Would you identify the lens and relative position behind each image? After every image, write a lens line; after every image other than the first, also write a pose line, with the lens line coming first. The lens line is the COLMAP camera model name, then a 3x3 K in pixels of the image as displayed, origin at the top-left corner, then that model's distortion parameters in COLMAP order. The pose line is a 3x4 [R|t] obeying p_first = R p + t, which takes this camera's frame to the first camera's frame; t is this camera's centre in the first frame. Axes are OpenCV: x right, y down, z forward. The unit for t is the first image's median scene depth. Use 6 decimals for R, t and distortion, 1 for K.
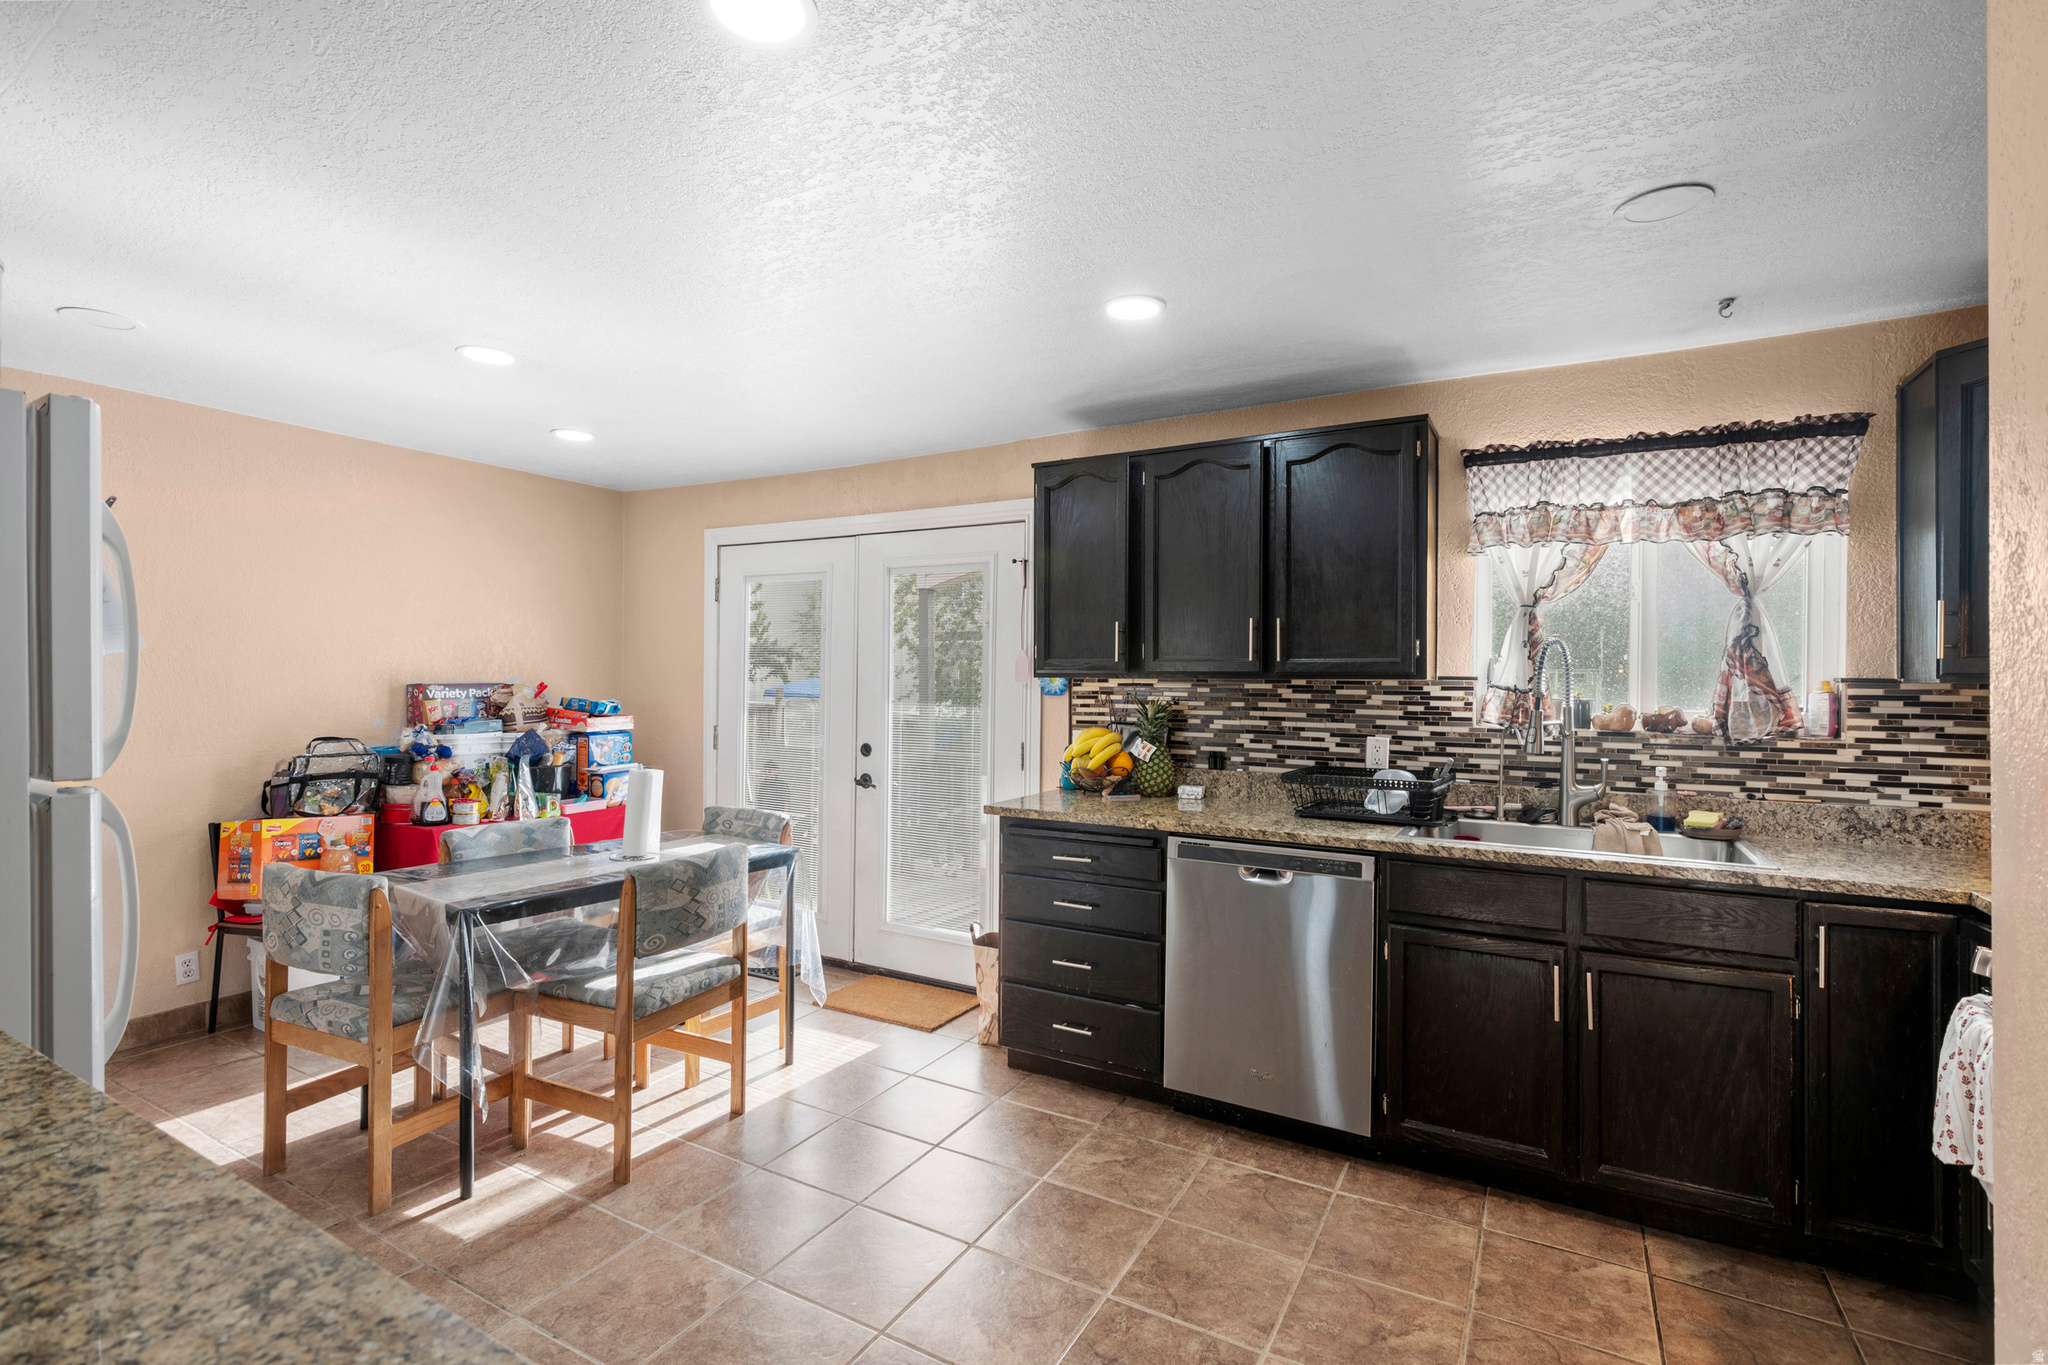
lens RADIAL K [[944.6, 0, 1025.4], [0, 944.6, 673.8], [0, 0, 1]] dist [0.004981, -0.001149]
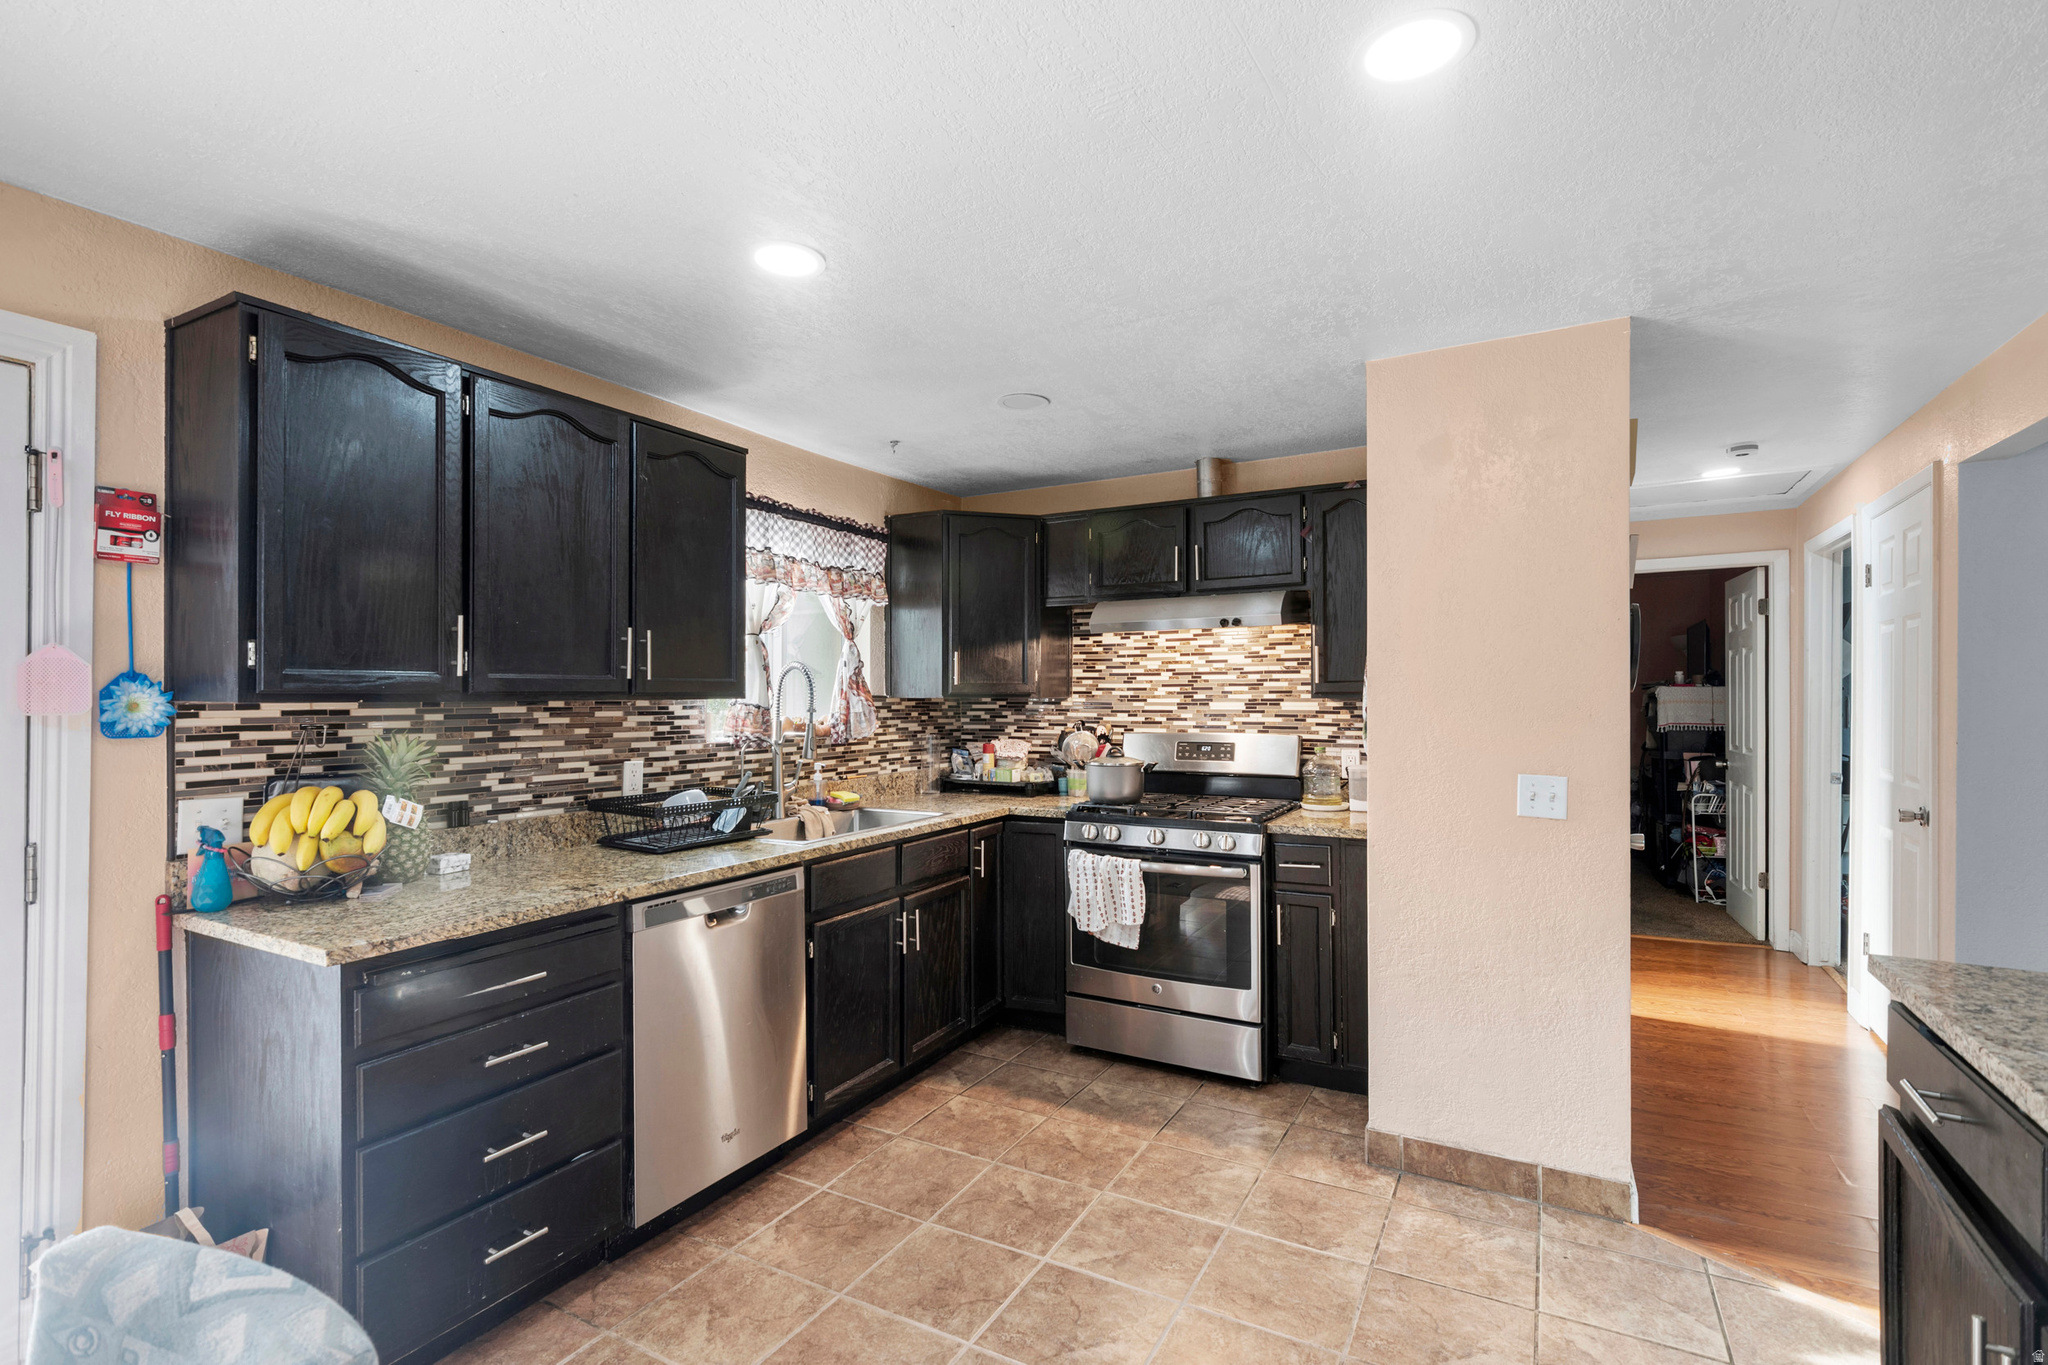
lens RADIAL K [[944.6, 0, 1021.6], [0, 944.6, 691.9], [0, 0, 1]] dist [0.004981, -0.001149]
pose [[-0.006004, -0.002641, 0.999978, -0.569498], [-0.001525, 0.999995, 0.002632, -0.004668], [-0.999981, -0.001509, -0.006008, 0.622786]]
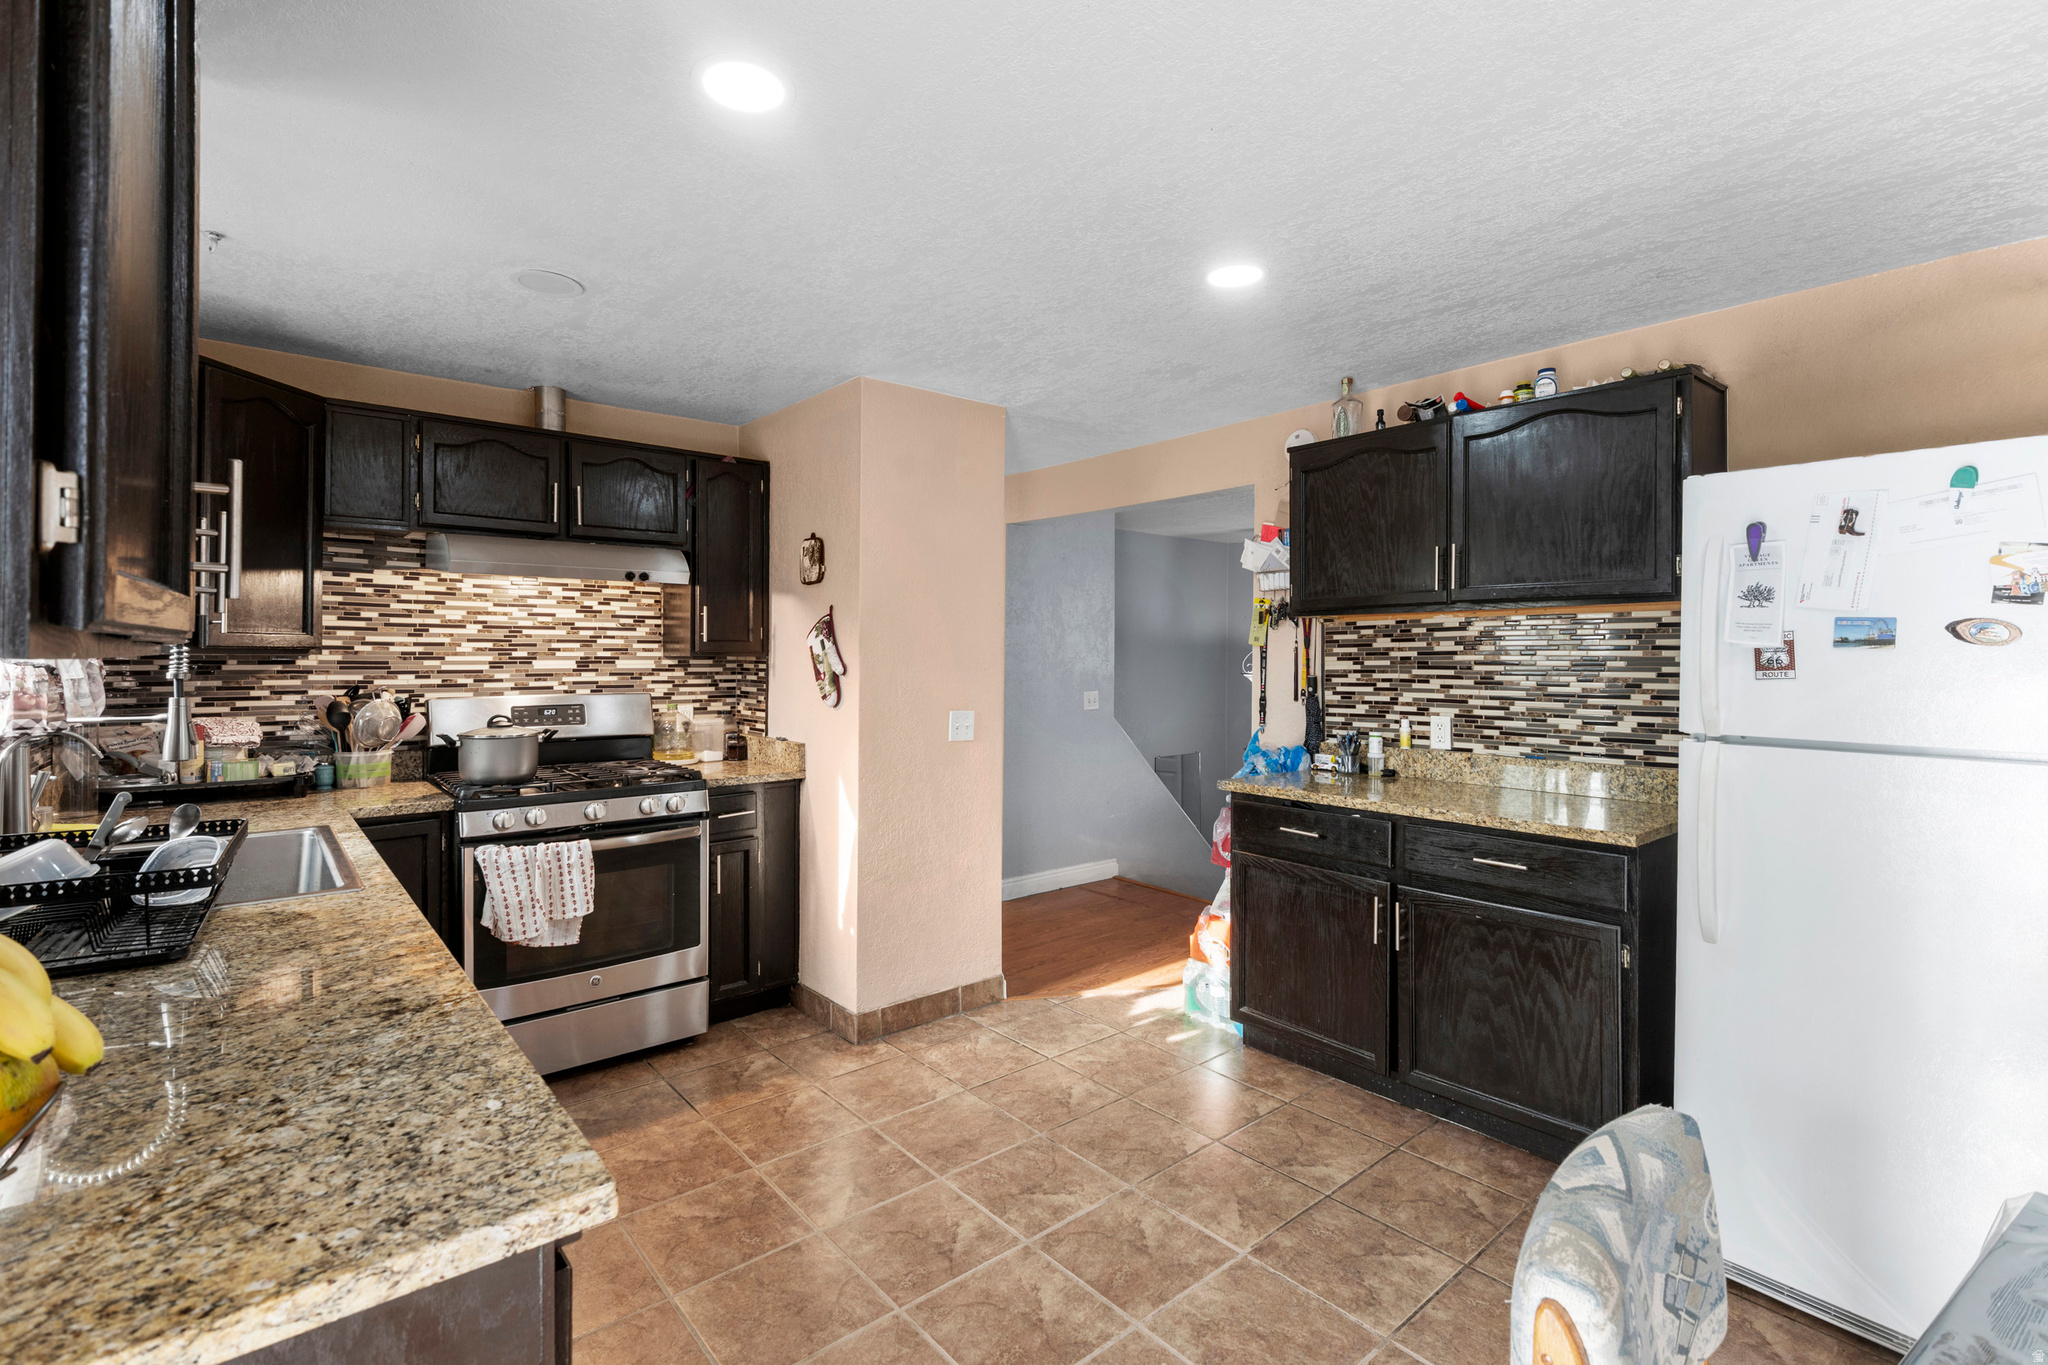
lens RADIAL K [[944.6, 0, 993.5], [0, 944.6, 658.7], [0, 0, 1]] dist [0.004981, -0.001149]
pose [[-0.933848, -0.012268, 0.357460, -0.212336], [-0.012068, 0.999923, 0.002791, 0.000408], [-0.357467, -0.001707, -0.933924, 1.219169]]
